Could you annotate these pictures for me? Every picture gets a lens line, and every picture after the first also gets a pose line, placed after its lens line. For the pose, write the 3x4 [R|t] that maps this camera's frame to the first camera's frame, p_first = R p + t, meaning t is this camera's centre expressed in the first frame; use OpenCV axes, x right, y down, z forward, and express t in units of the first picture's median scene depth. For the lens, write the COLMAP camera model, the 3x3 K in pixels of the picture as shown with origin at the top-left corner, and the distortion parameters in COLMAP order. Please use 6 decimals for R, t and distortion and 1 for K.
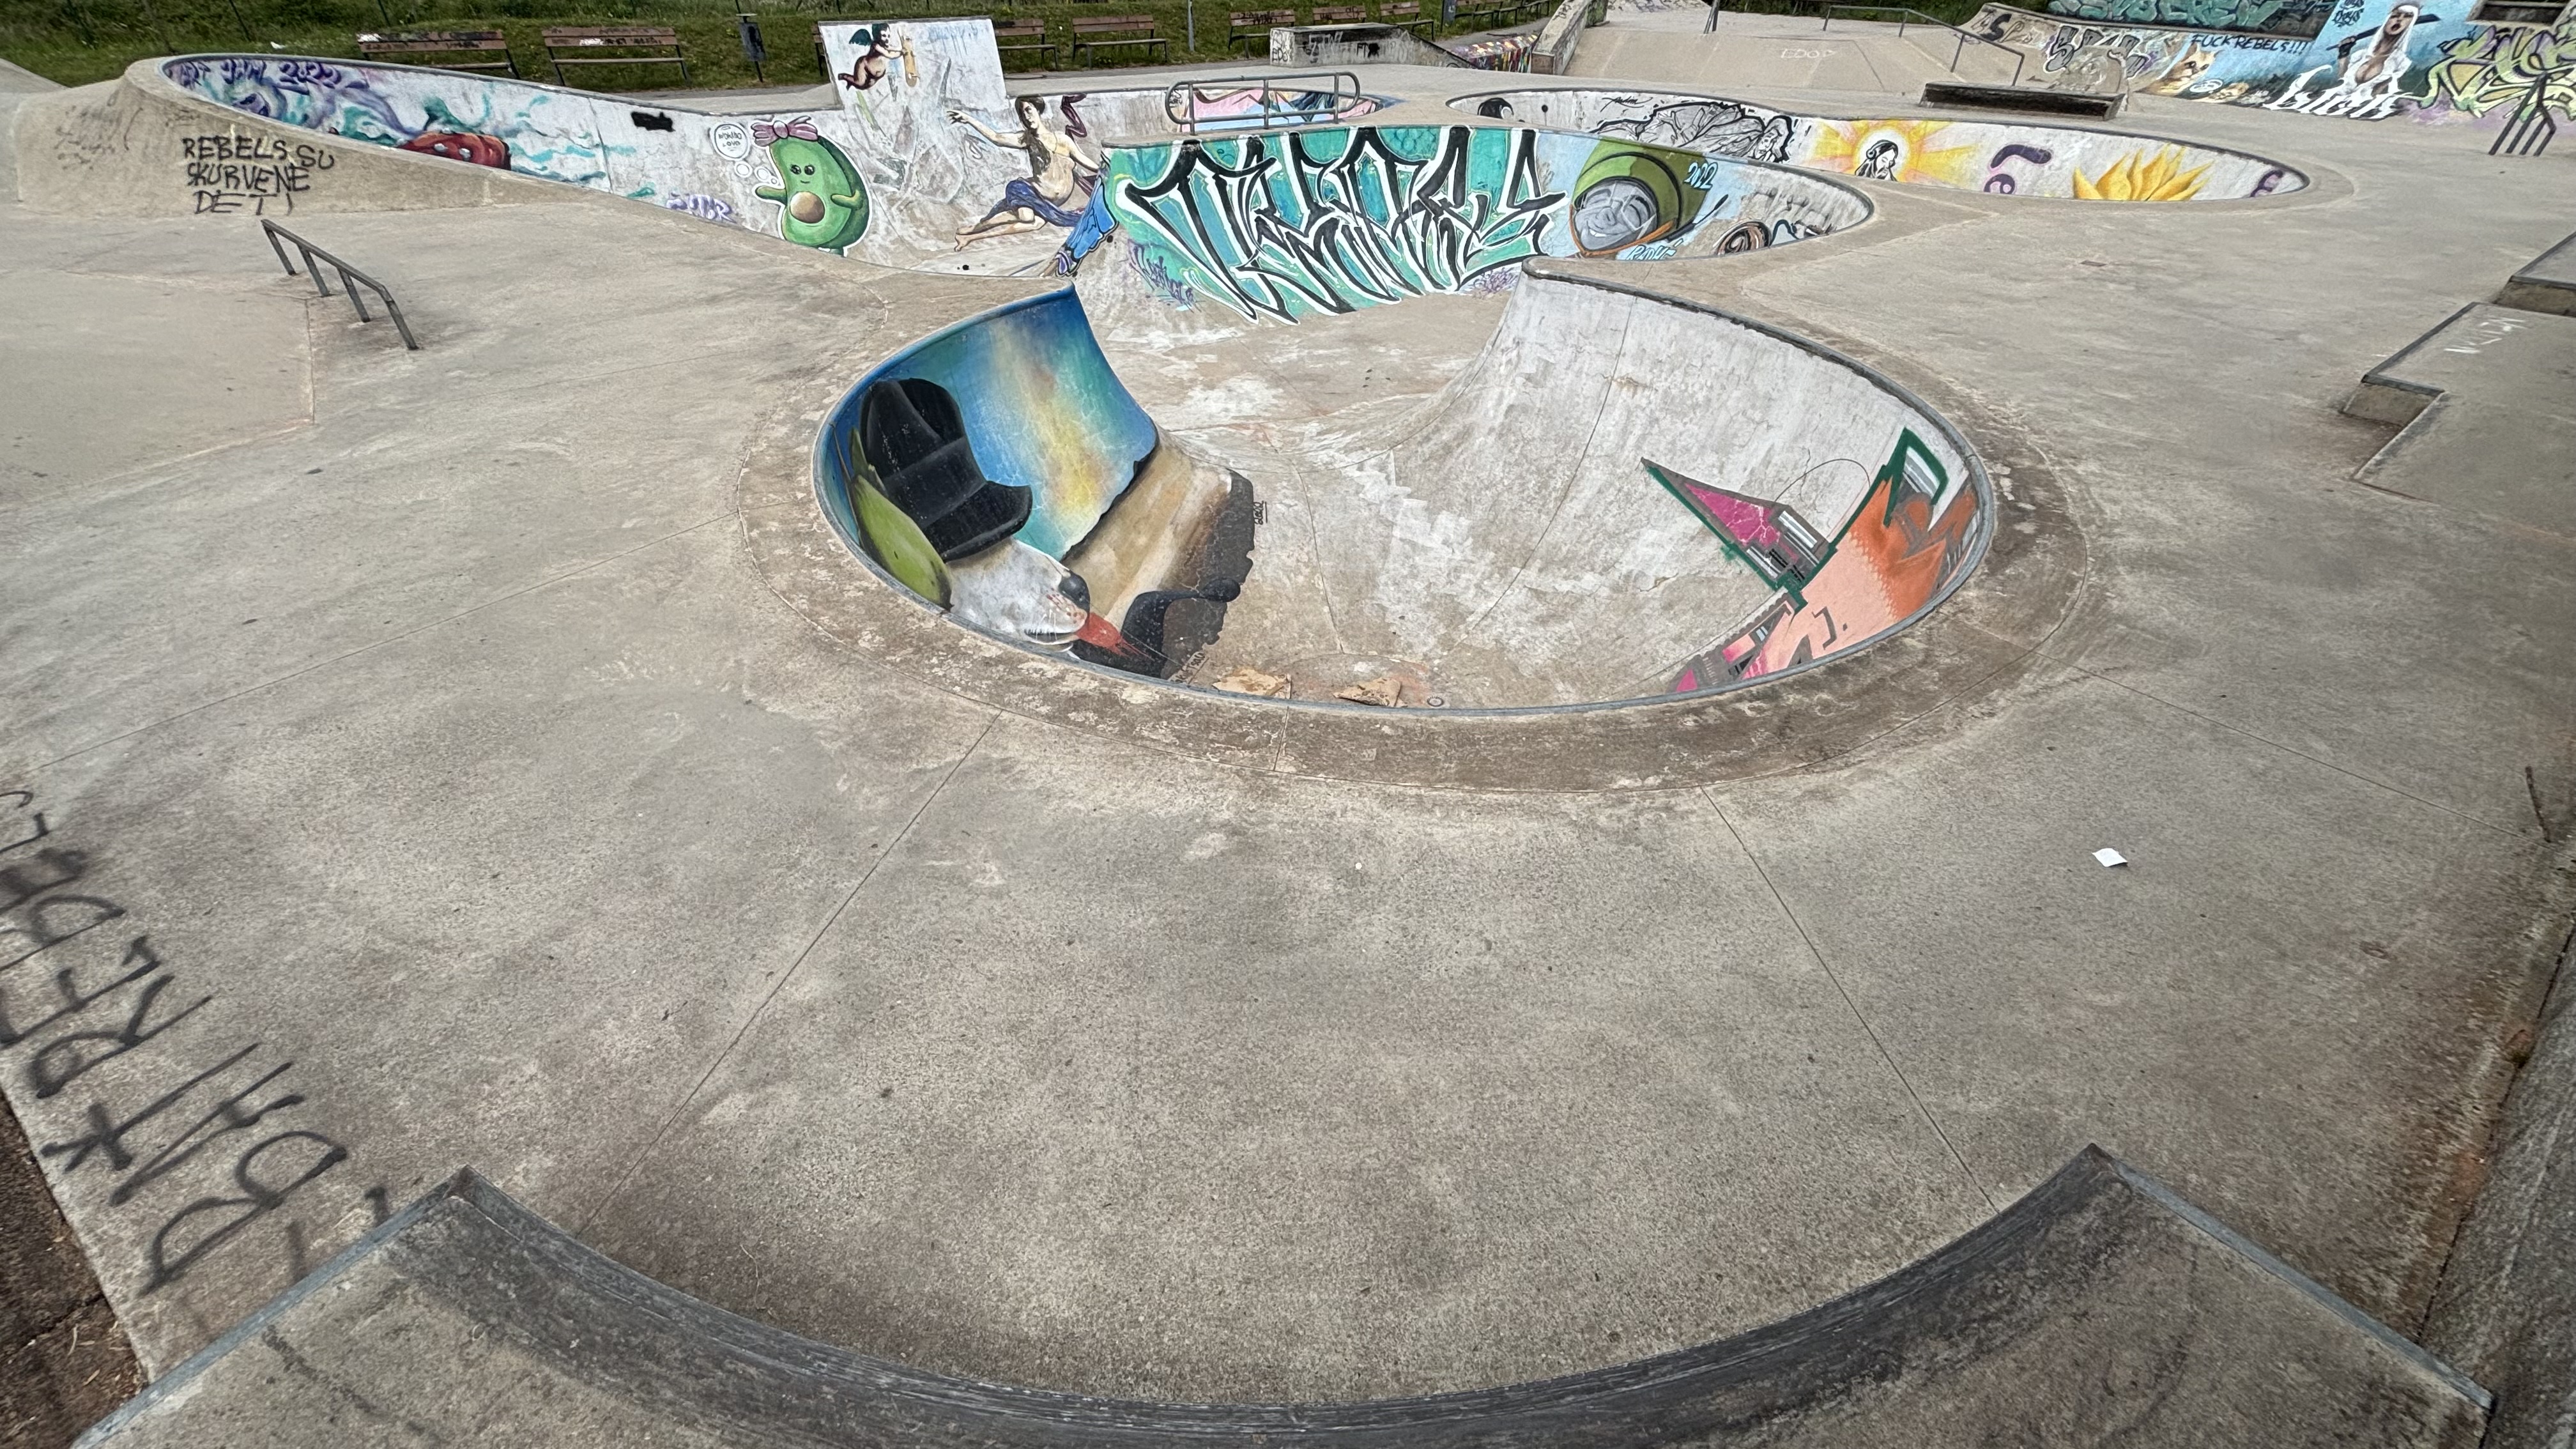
lens RADIAL K [[1053.8, 0, 1278.2], [0, 1053.8, 723.6], [0, 0, 1]] dist [-0.001448, -0.000185]
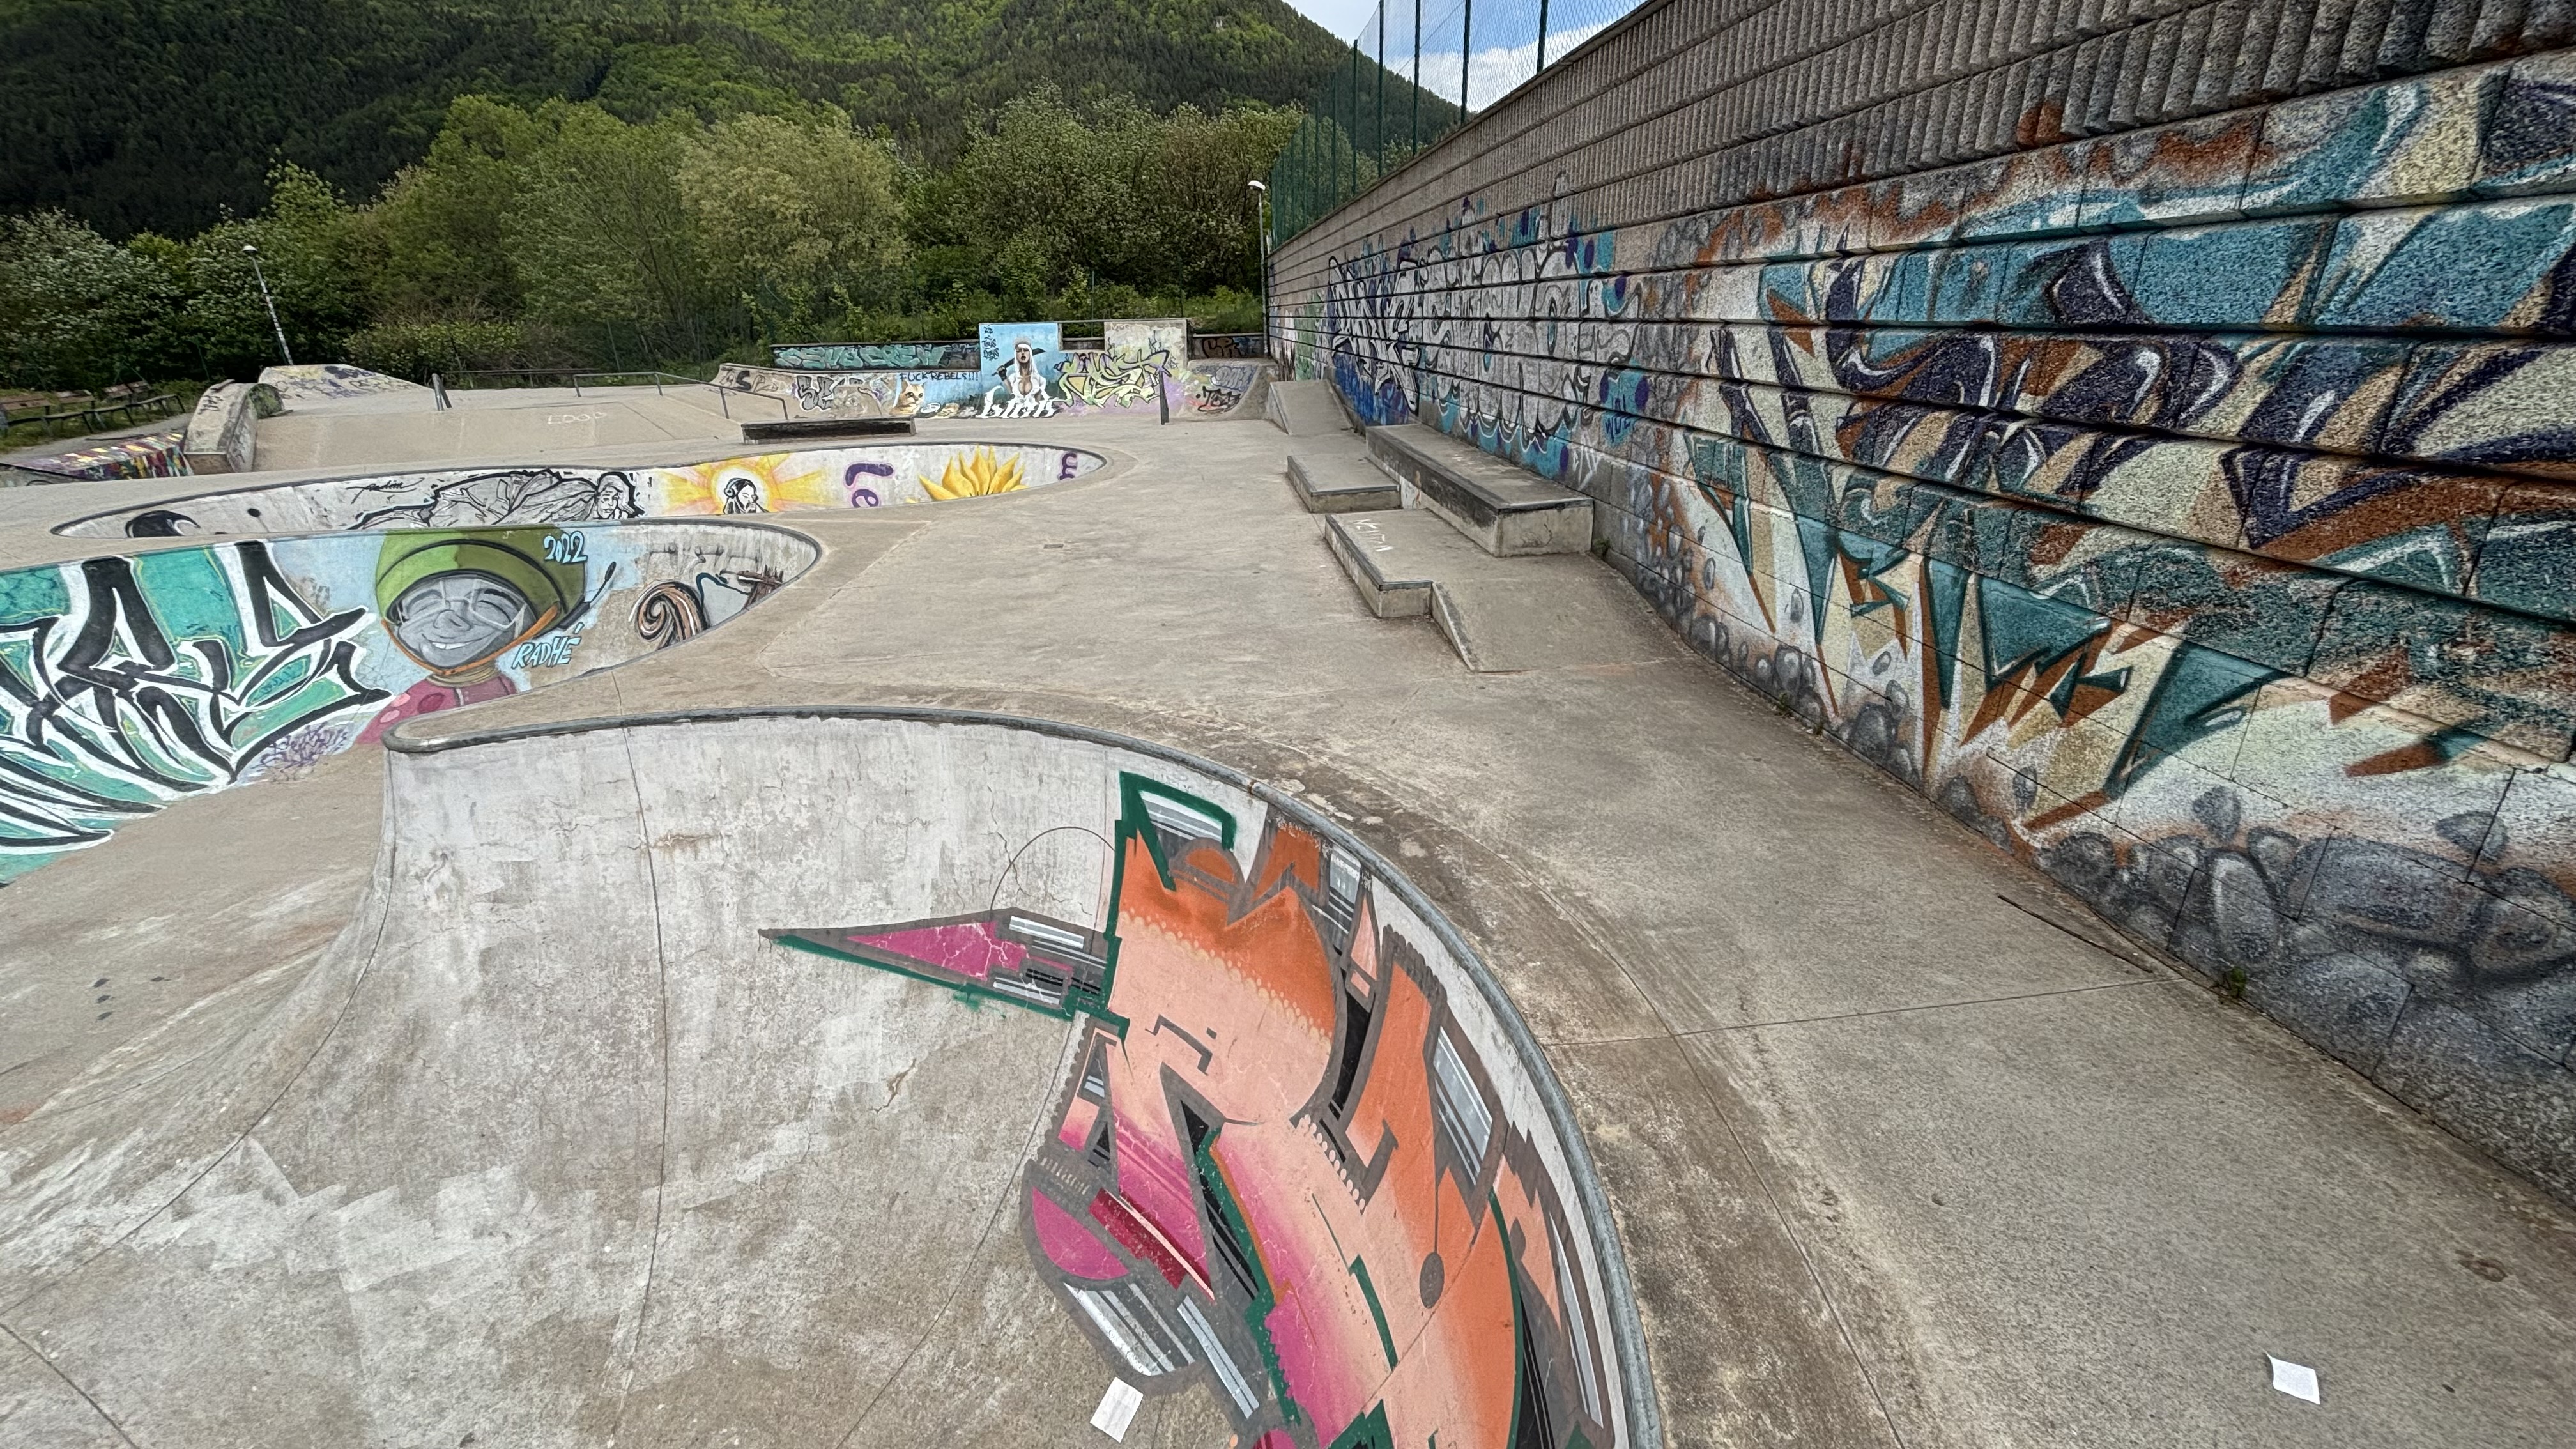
lens RADIAL K [[1040.8, 0, 1284.7], [0, 1040.8, 728.3], [0, 0, 1]] dist [-0.001119, -0.000482]
pose [[0.532833, -0.331480, 0.778595, 0.032017], [0.529713, 0.848176, -0.001406, -0.102617], [-0.659919, 0.413181, 0.627525, 0.181061]]
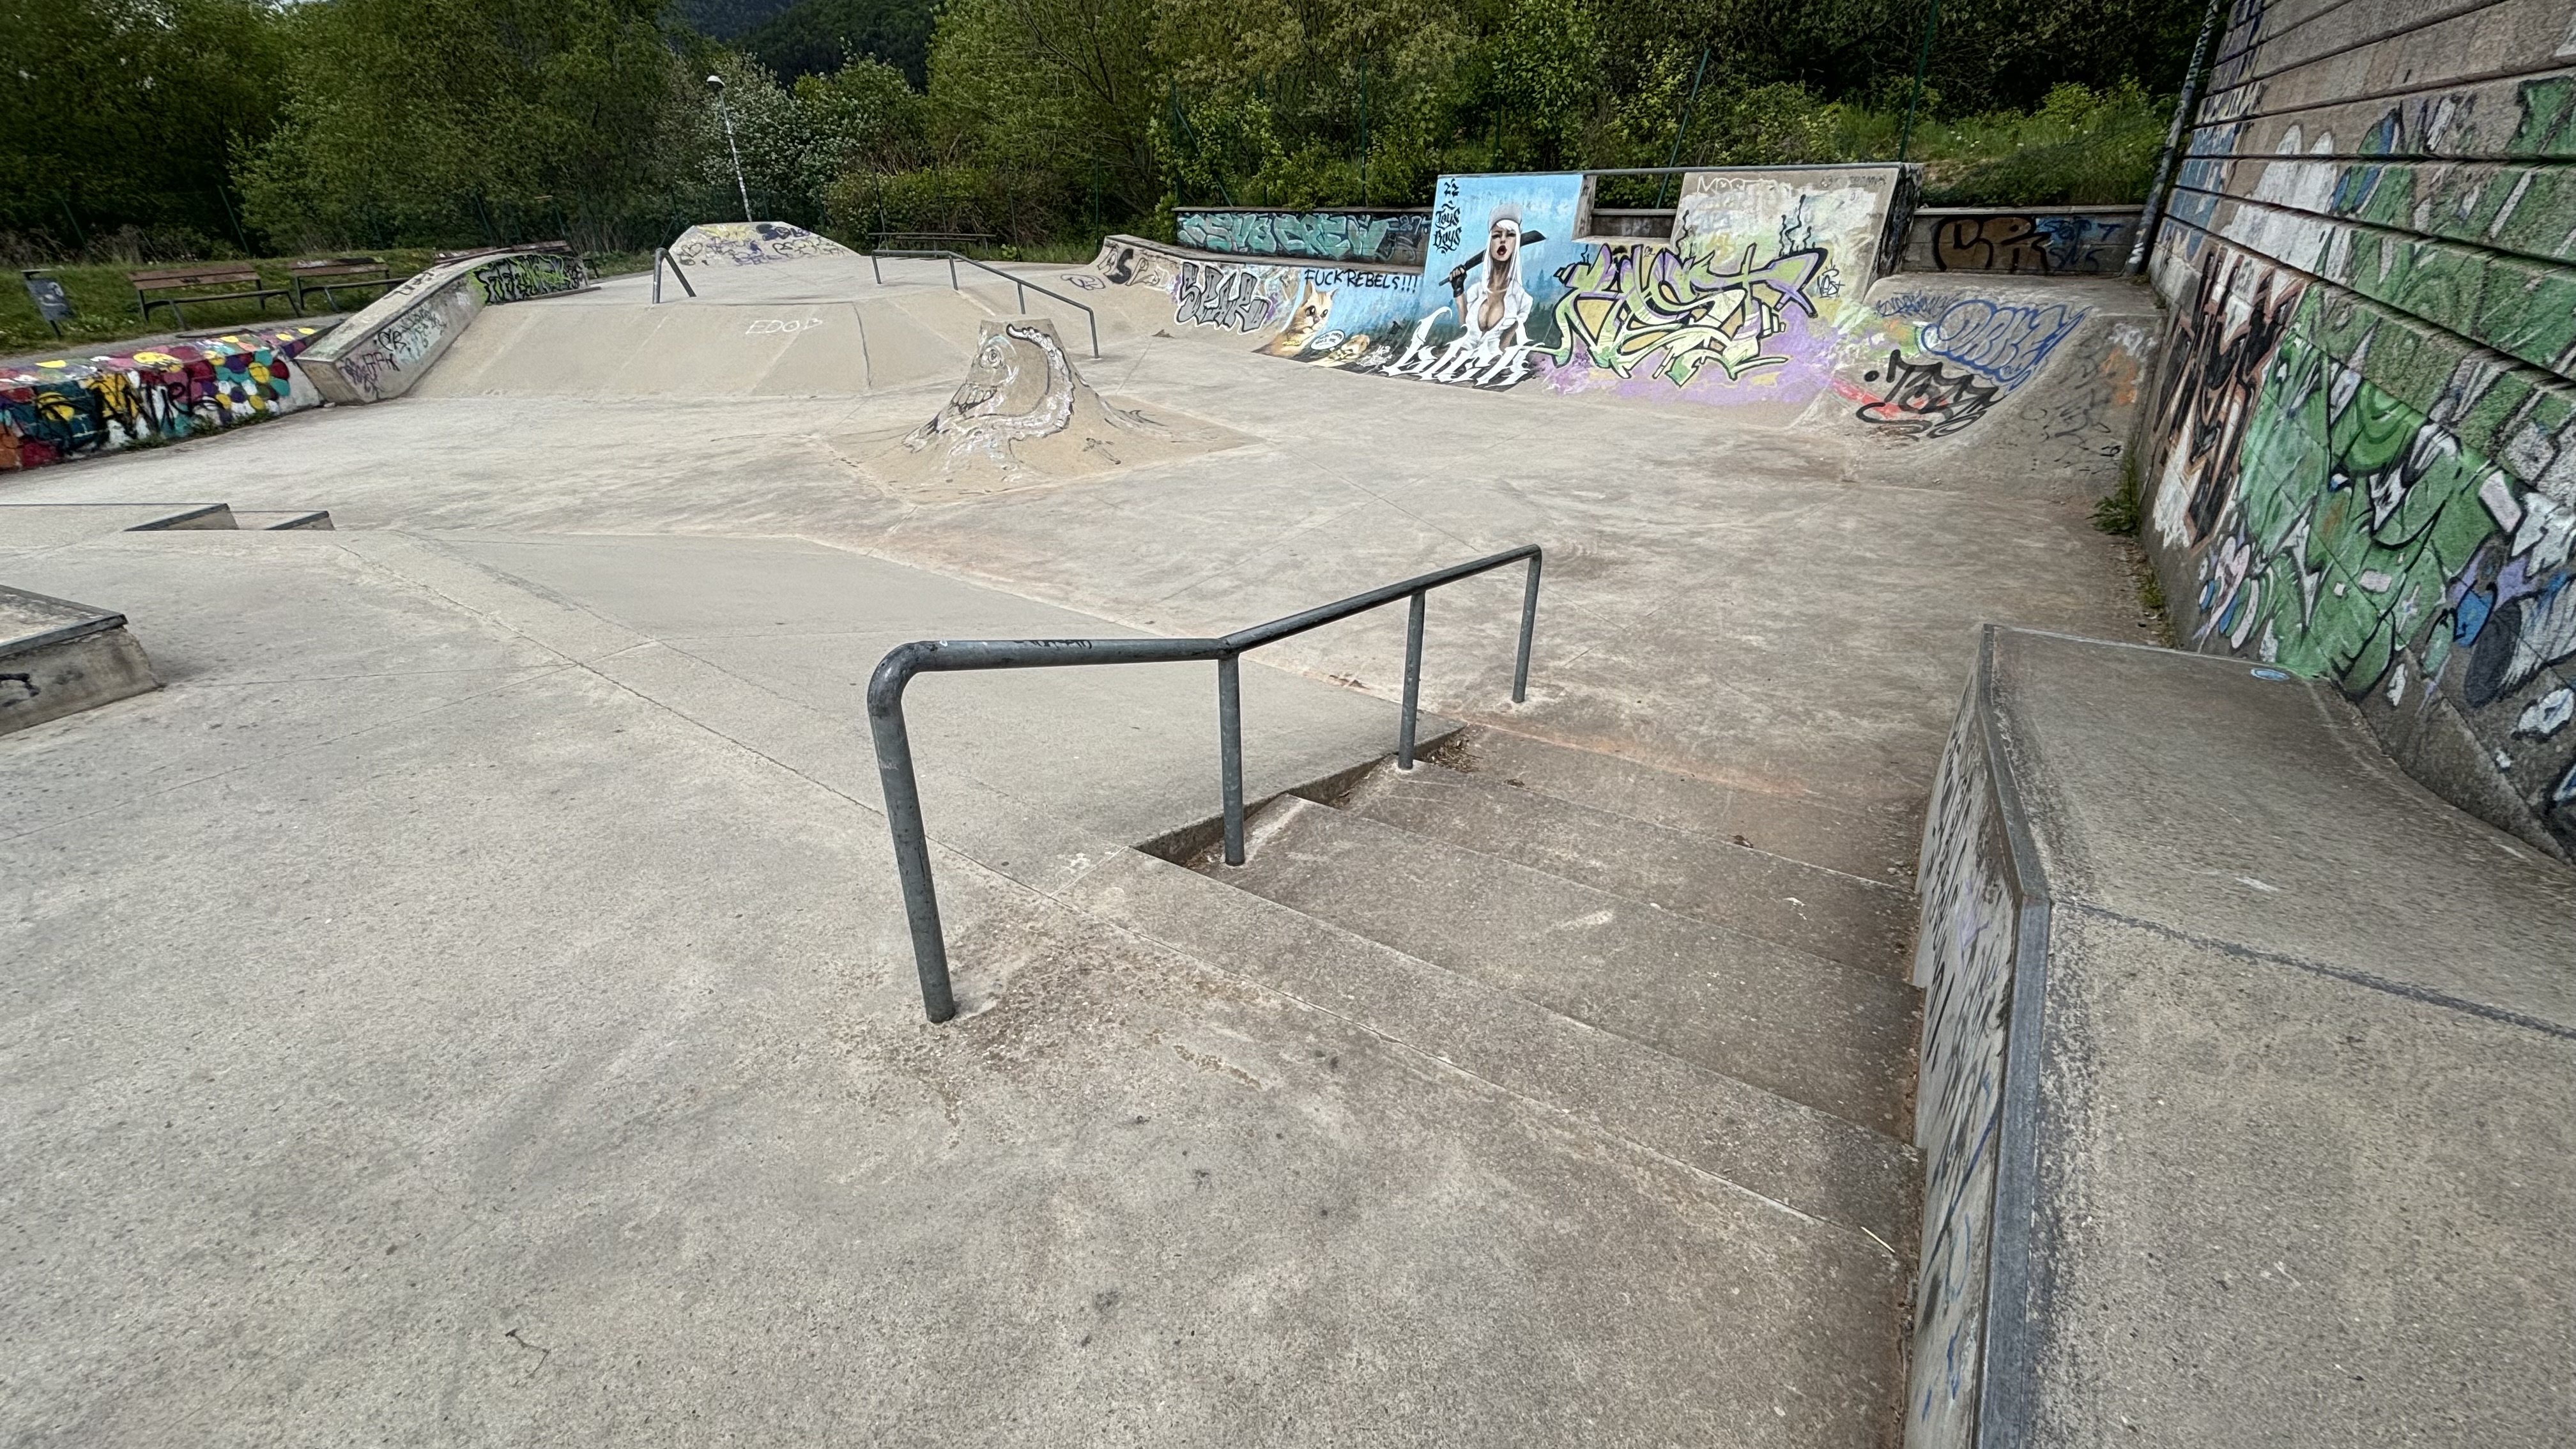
lens RADIAL K [[1040.8, 0, 1284.7], [0, 1040.8, 728.3], [0, 0, 1]] dist [-0.001119, -0.000482]
pose [[0.937553, -0.187920, 0.292711, 1.072007], [0.232261, 0.964635, -0.124635, -0.505650], [-0.258938, 0.184837, 0.948043, 0.736088]]
